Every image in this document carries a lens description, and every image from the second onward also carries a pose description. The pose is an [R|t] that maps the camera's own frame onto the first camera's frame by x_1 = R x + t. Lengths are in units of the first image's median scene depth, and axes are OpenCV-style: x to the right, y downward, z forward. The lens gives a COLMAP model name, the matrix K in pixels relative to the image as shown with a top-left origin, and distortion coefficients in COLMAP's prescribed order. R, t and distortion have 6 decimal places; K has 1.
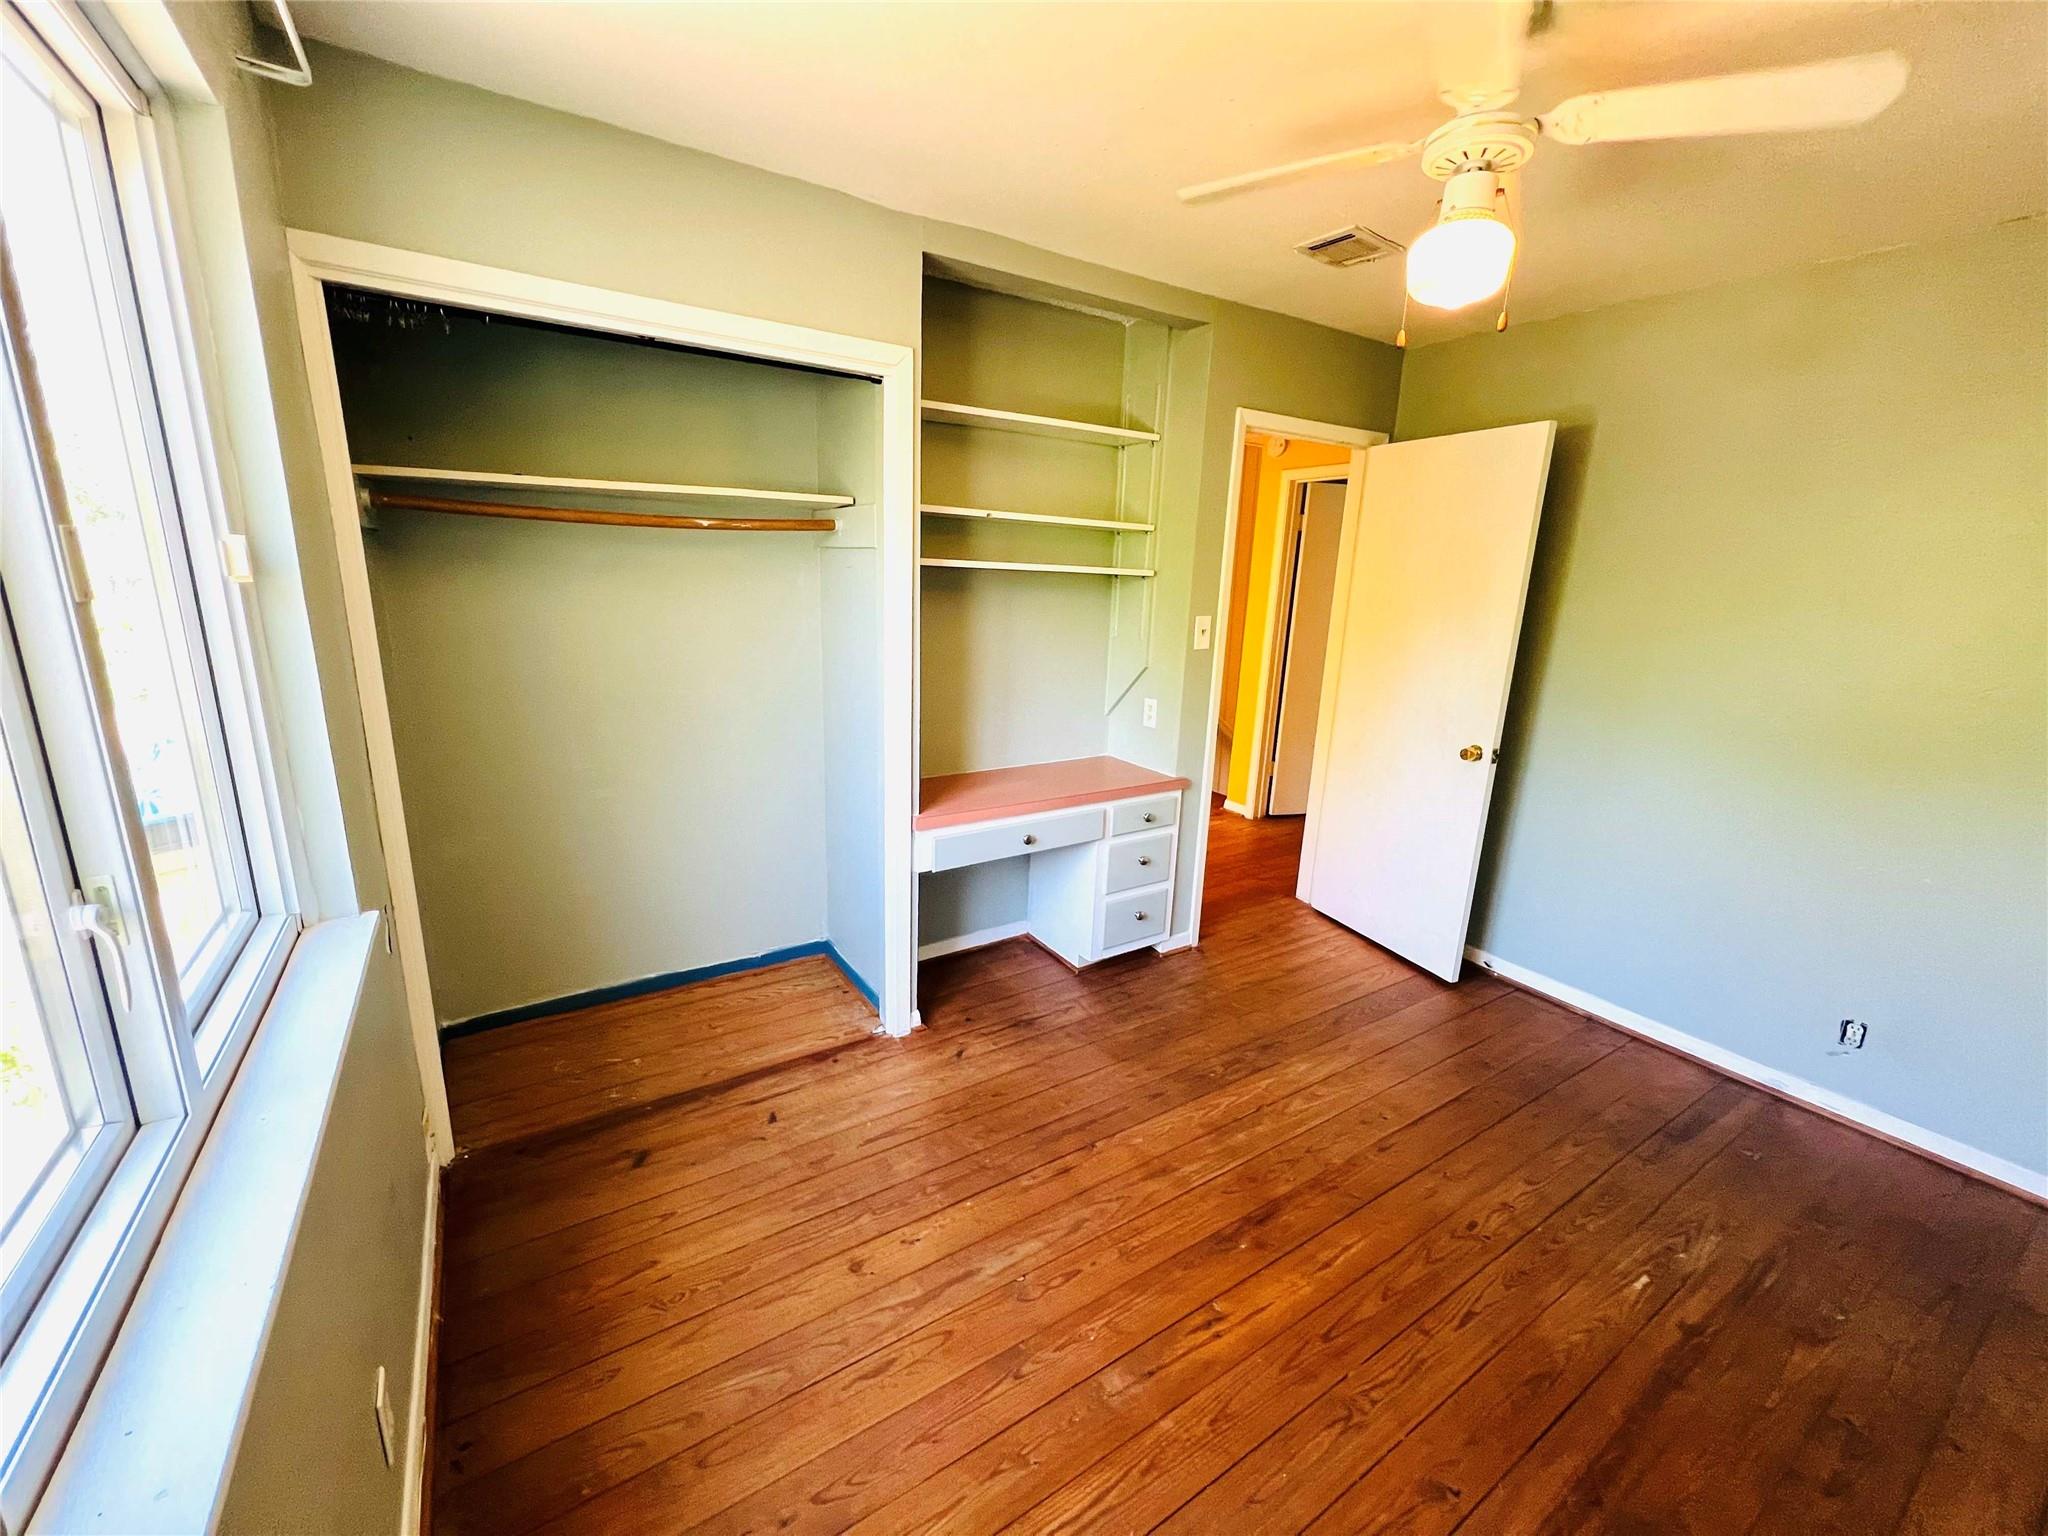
lens RADIAL K [[817.8, 0, 1016.8], [0, 817.8, 766.0], [0, 0, 1]] dist [-0.000826, 0.000615]
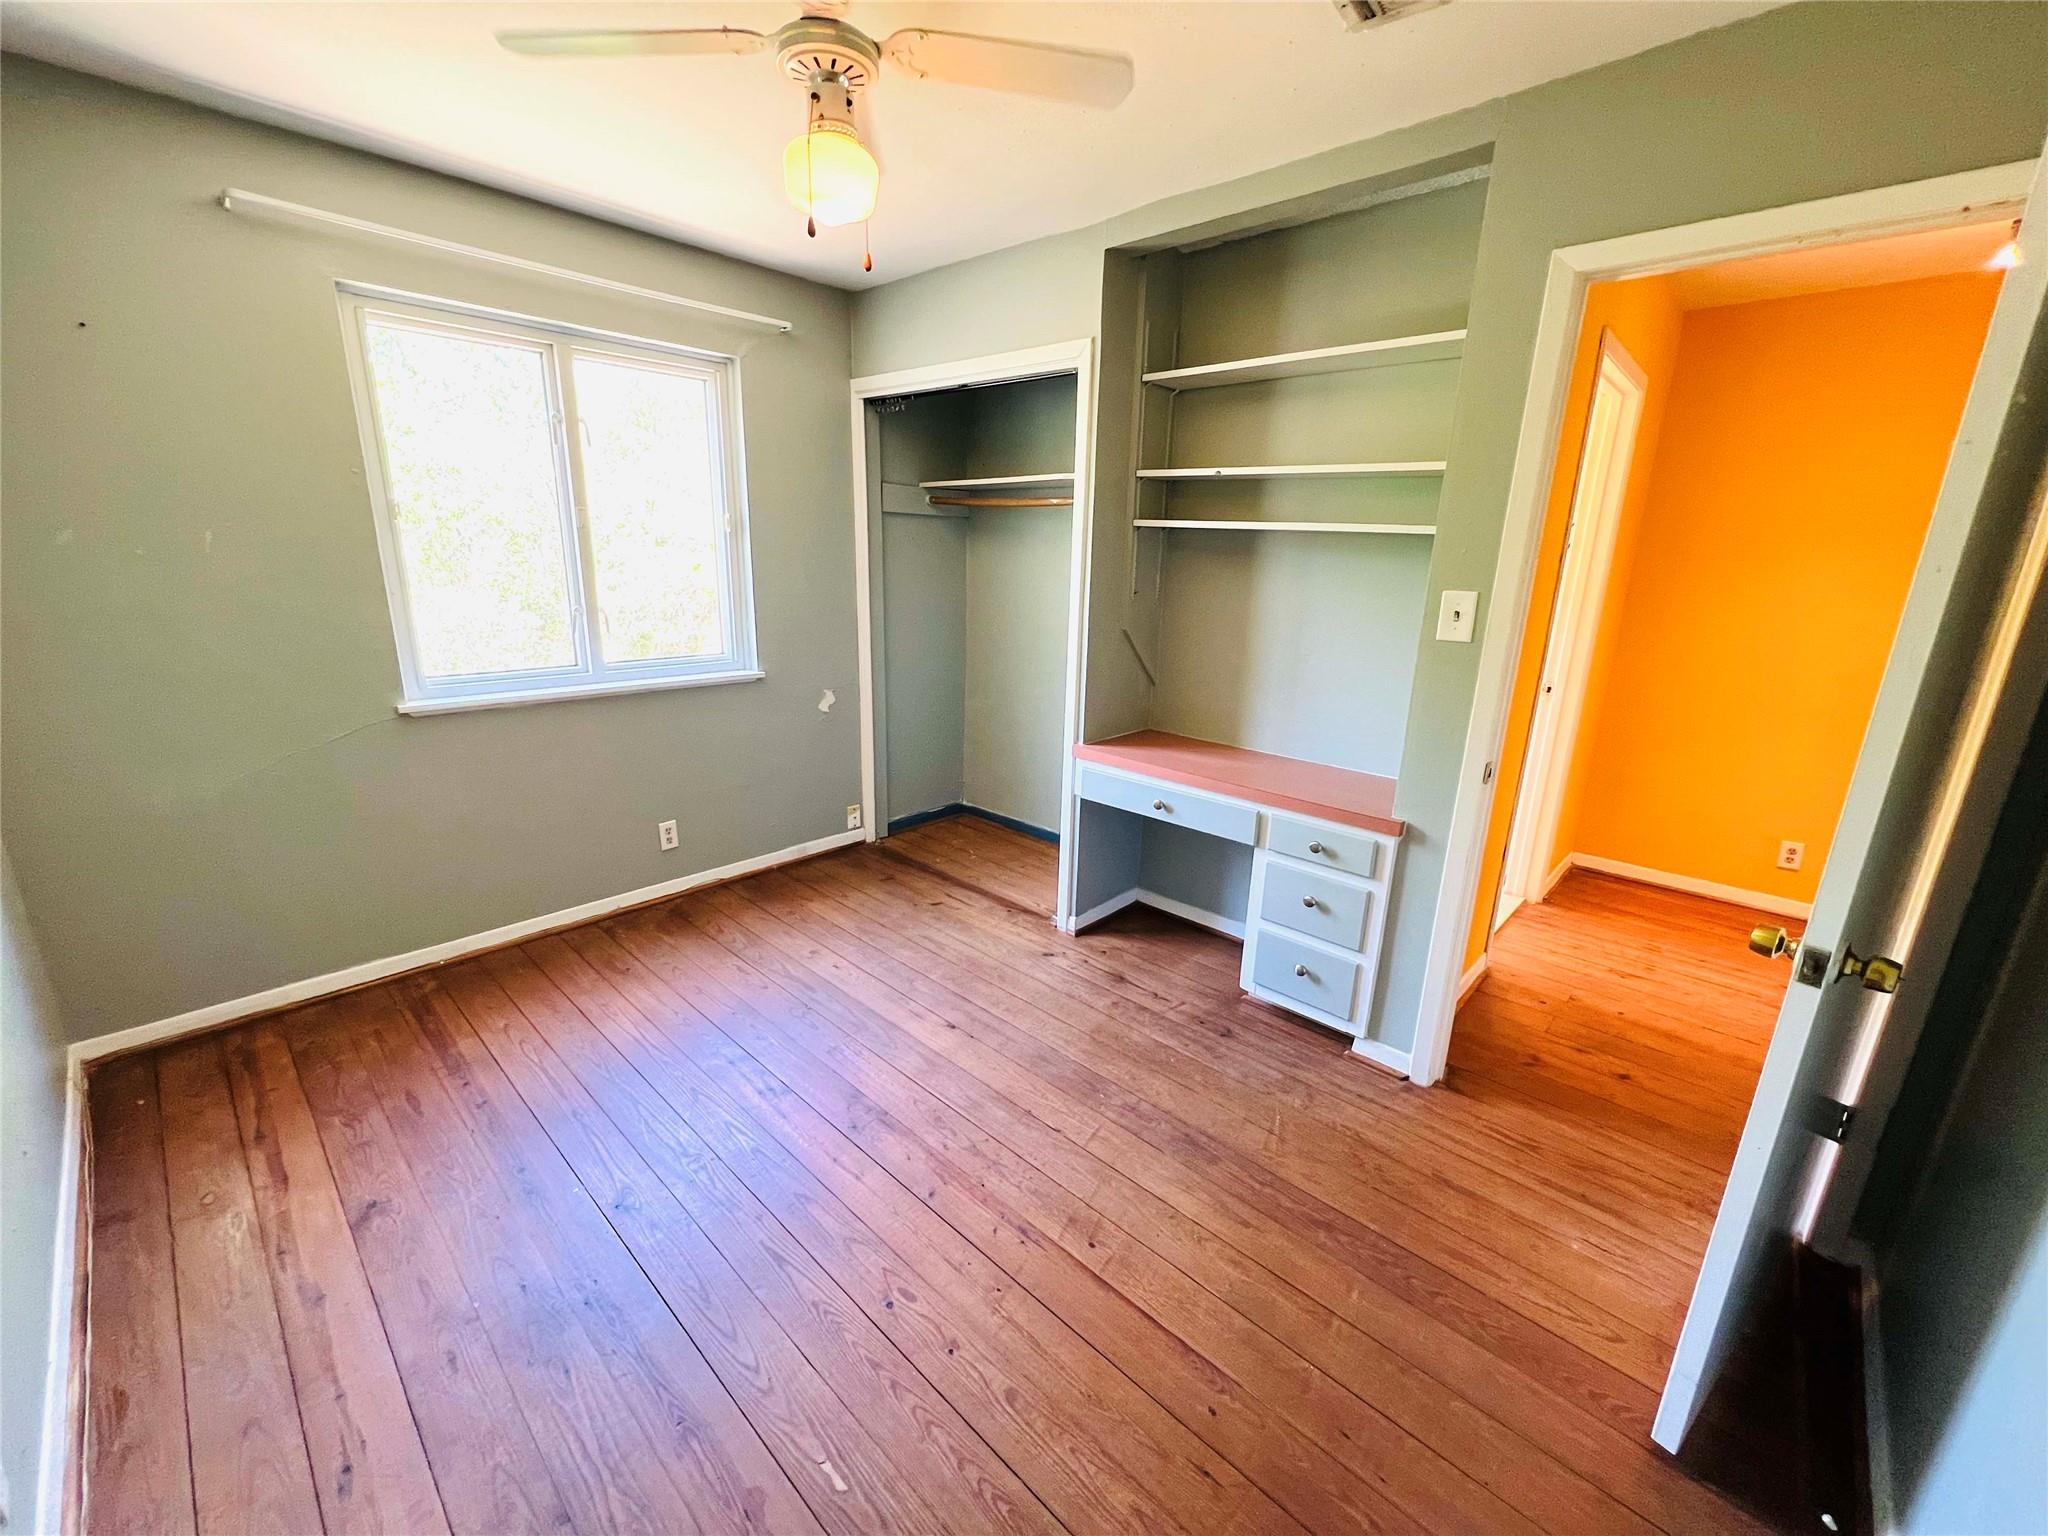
lens RADIAL K [[817.8, 0, 1020.0], [0, 817.8, 767.7], [0, 0, 1]] dist [-0.000826, 0.000615]
pose [[0.243679, 0.233355, -0.941364, 0.882968], [-0.248471, 0.953249, 0.171983, -0.079125], [0.937487, 0.191993, 0.290269, 0.548935]]
